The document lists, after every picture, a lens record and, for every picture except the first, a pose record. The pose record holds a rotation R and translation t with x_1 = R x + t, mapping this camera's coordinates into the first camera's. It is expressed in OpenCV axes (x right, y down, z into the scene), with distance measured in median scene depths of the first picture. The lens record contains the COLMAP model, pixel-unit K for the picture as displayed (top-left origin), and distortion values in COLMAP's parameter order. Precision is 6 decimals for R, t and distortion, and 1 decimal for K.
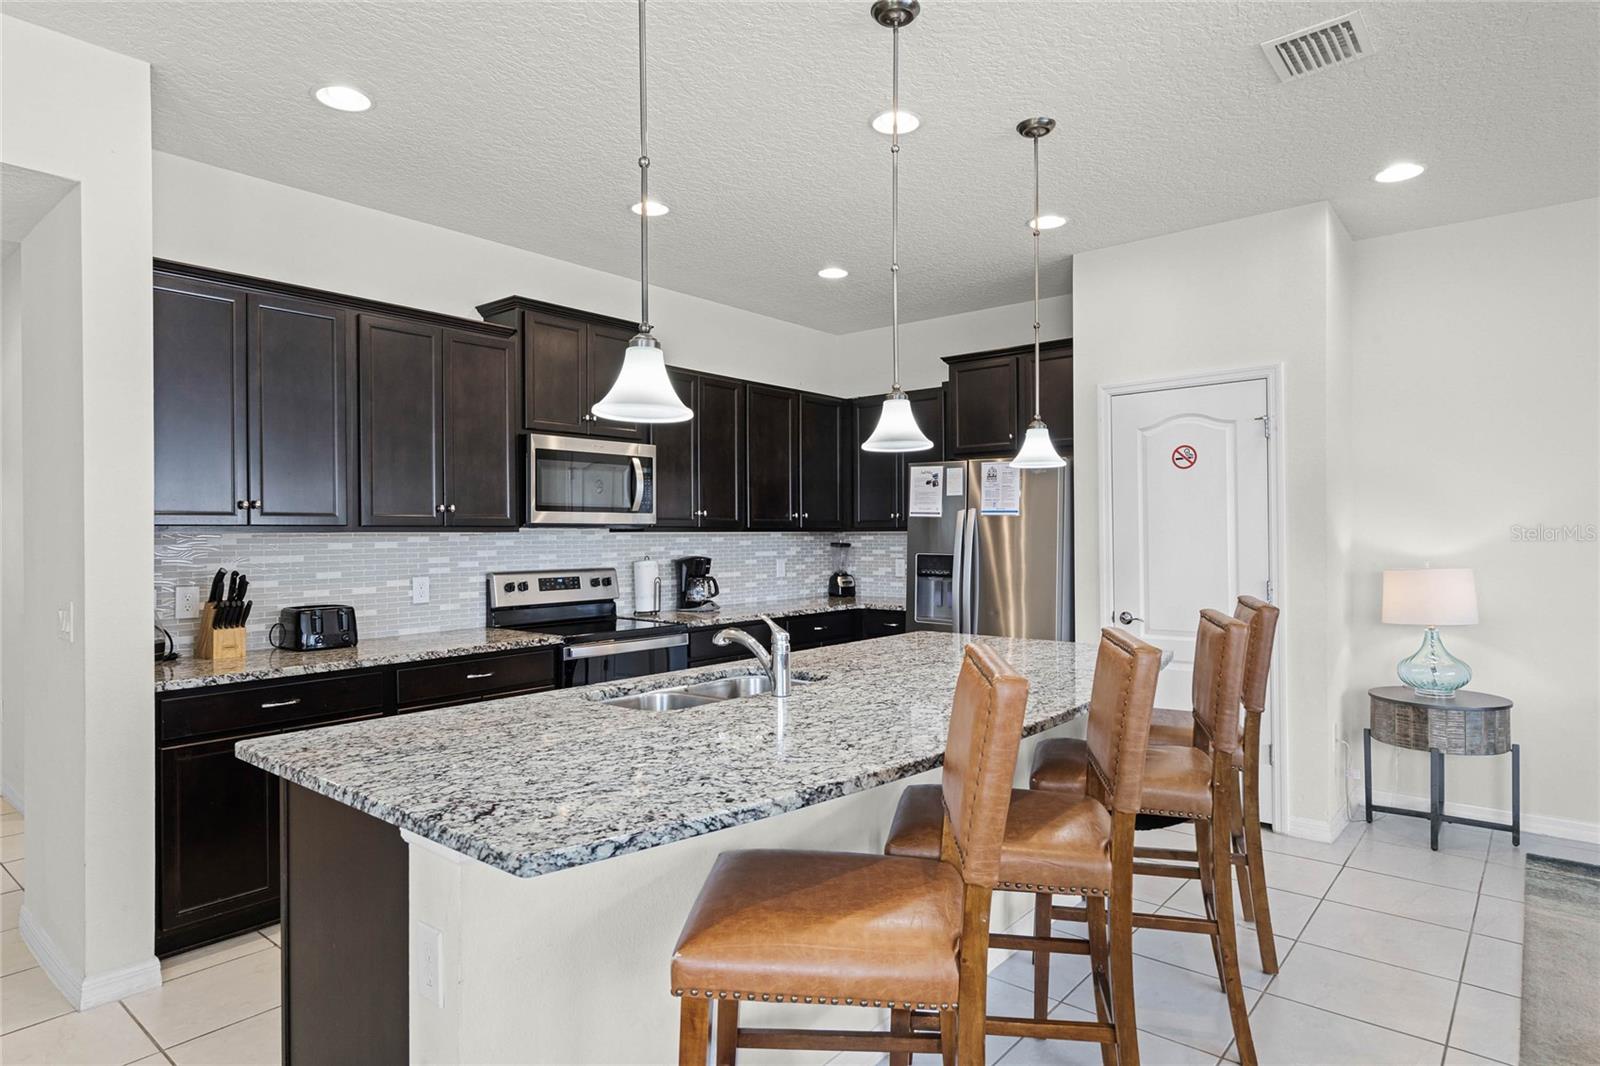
lens RADIAL K [[901.5, 0, 803.0], [0, 901.5, 531.0], [0, 0, 1]] dist [-0.013471, -0.010586]
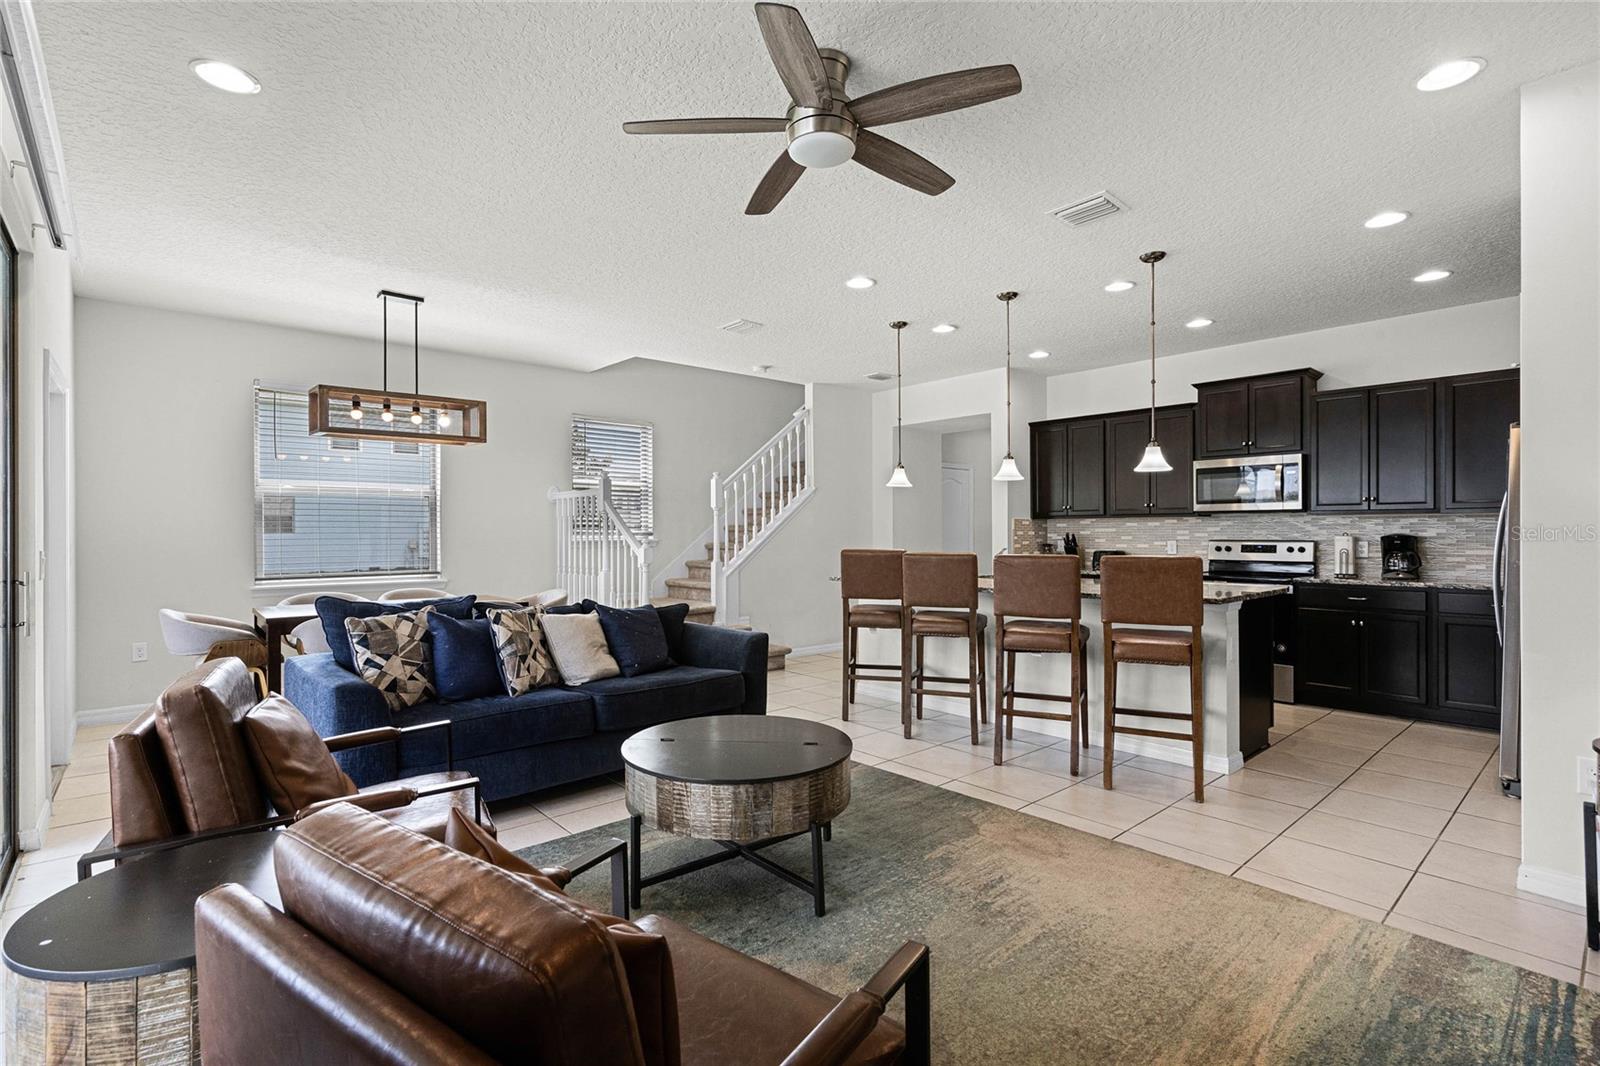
lens RADIAL K [[747.2, 0, 788.1], [0, 747.2, 536.5], [0, 0, 1]] dist [-0.000982, 0.000963]
pose [[-0.130401, 0.010696, -0.991404, 1.280673], [0.005871, 0.999933, 0.010016, 0.021757], [0.991444, -0.004515, -0.130455, 0.400606]]
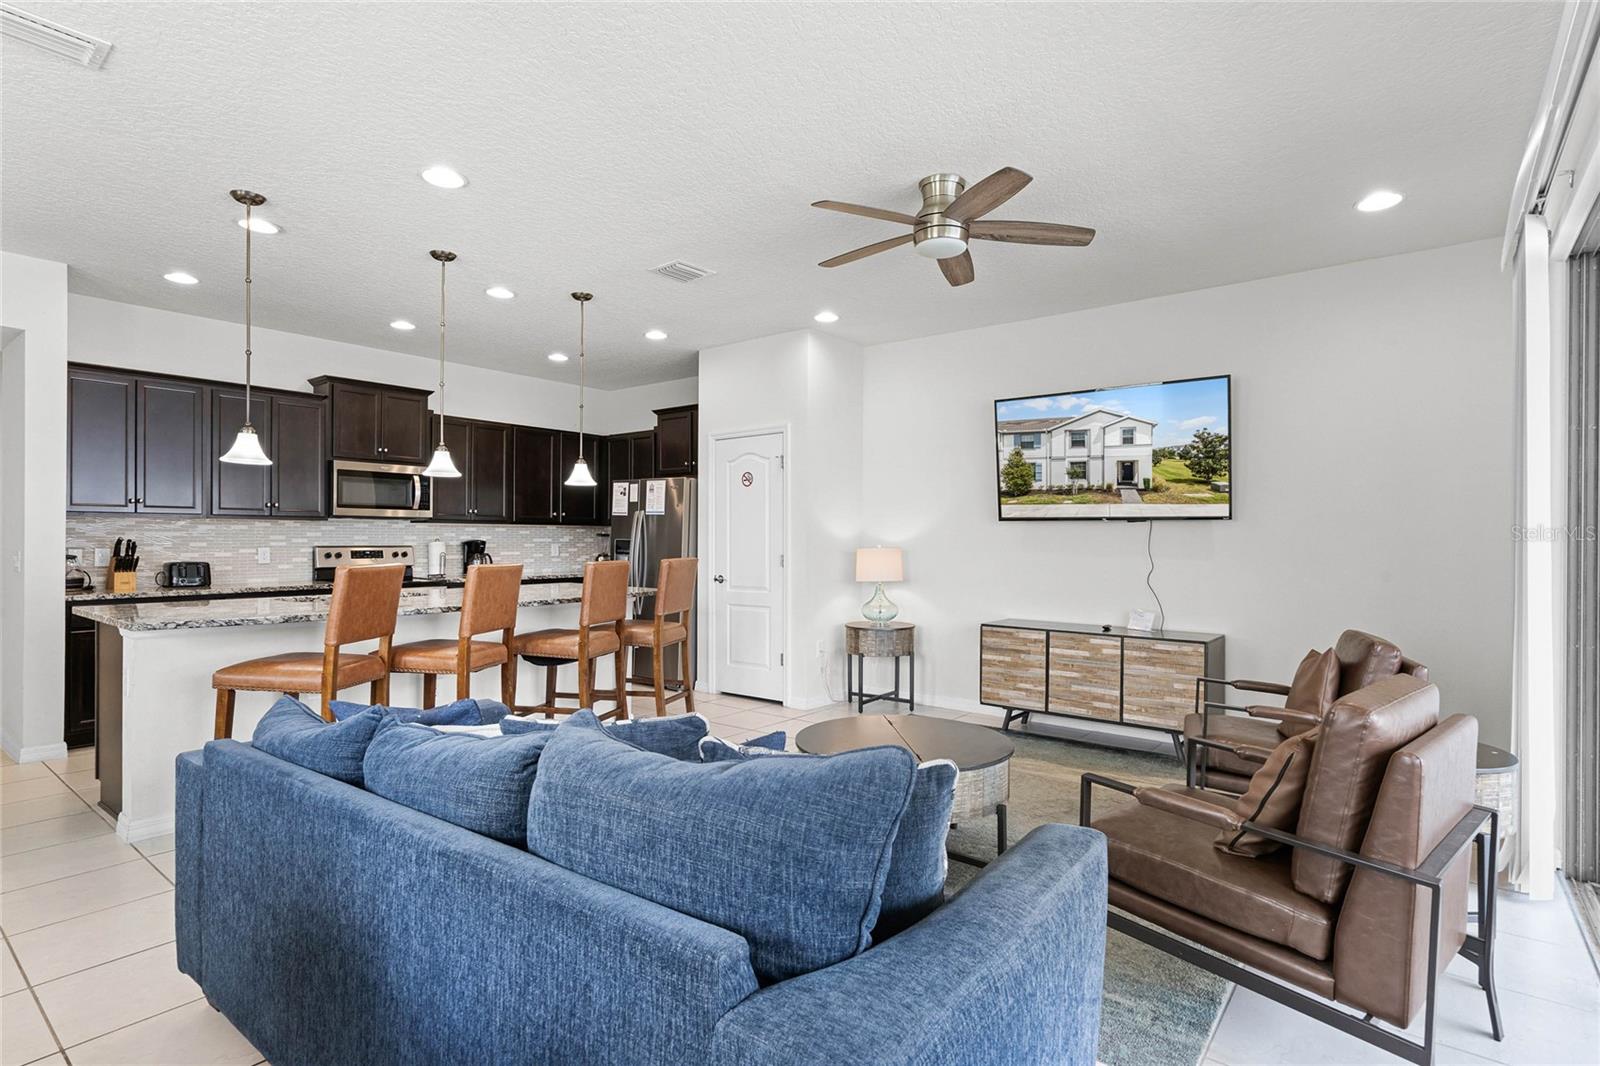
lens RADIAL K [[774.4, 0, 798.3], [0, 774.4, 535.8], [0, 0, 1]] dist [-0.012417, 0.001954]
pose [[0.999021, 0.011778, 0.042648, 0.481450], [-0.011852, 0.999929, 0.001483, 0.017004], [-0.042627, -0.001987, 0.999089, -0.430939]]
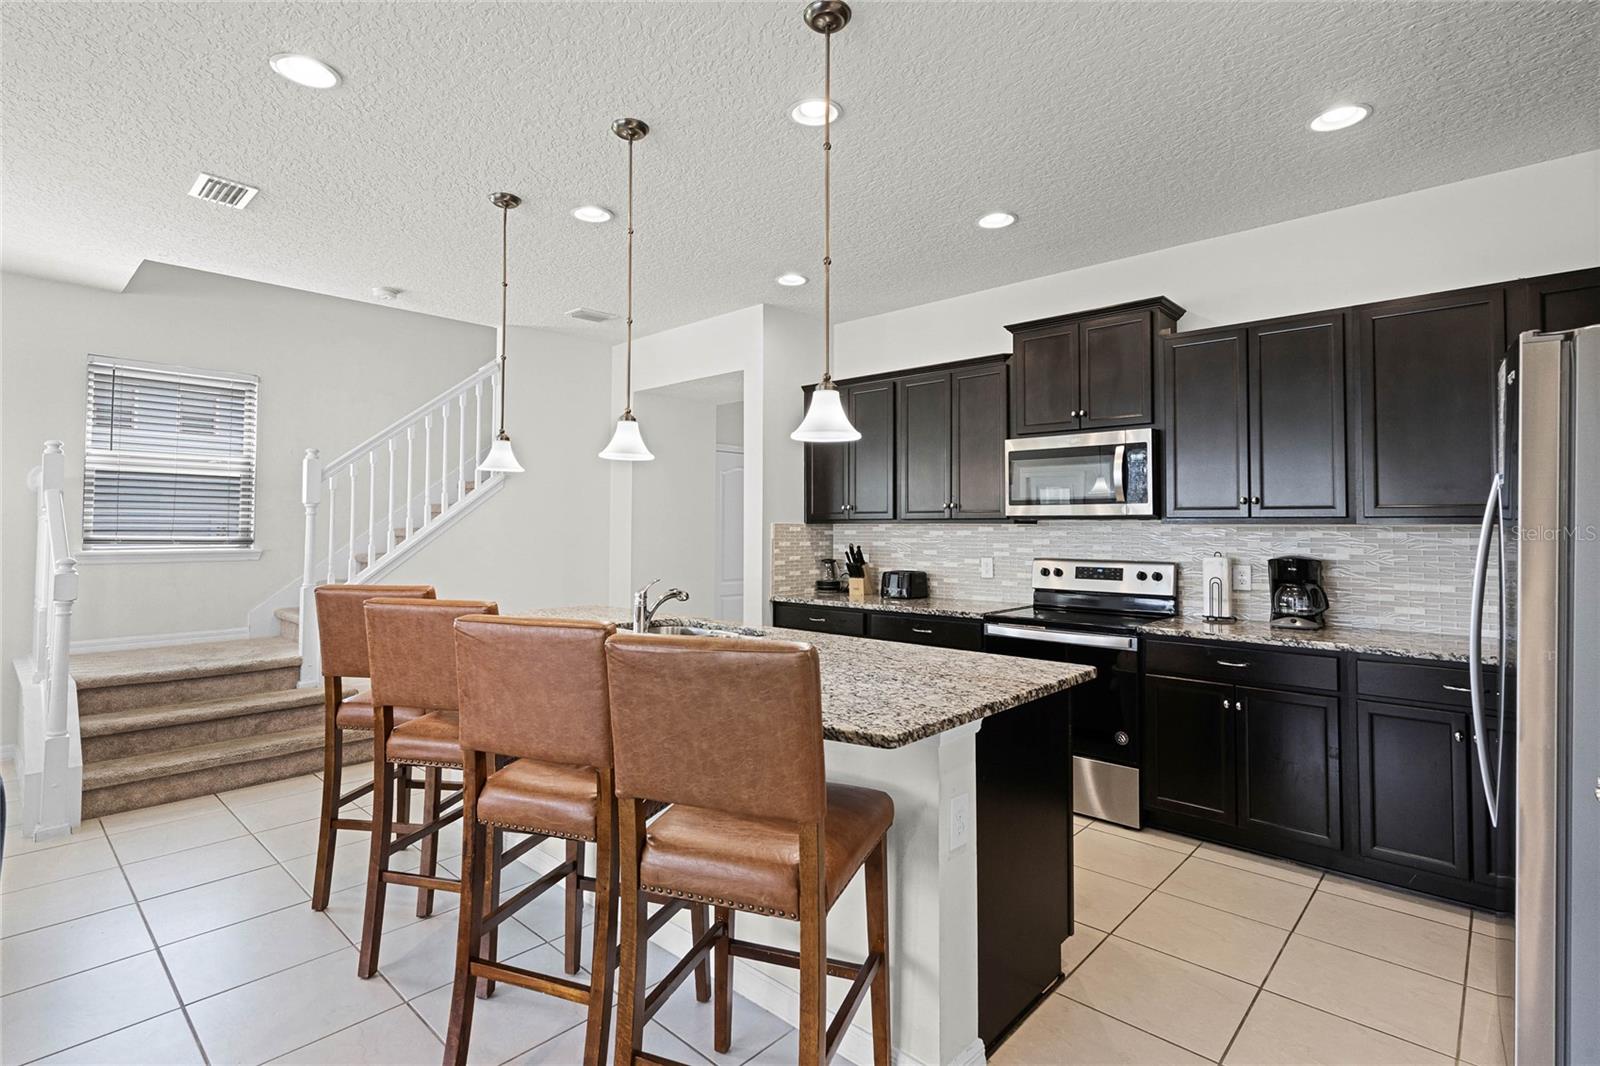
lens RADIAL K [[774.4, 0, 780.1], [0, 774.4, 505.6], [0, 0, 1]] dist [-0.012417, 0.001954]
pose [[-0.041189, -0.022239, -0.998904, 0.721282], [-0.000579, 0.999753, -0.022234, 0.000524], [0.999151, -0.000337, -0.041192, 0.756126]]
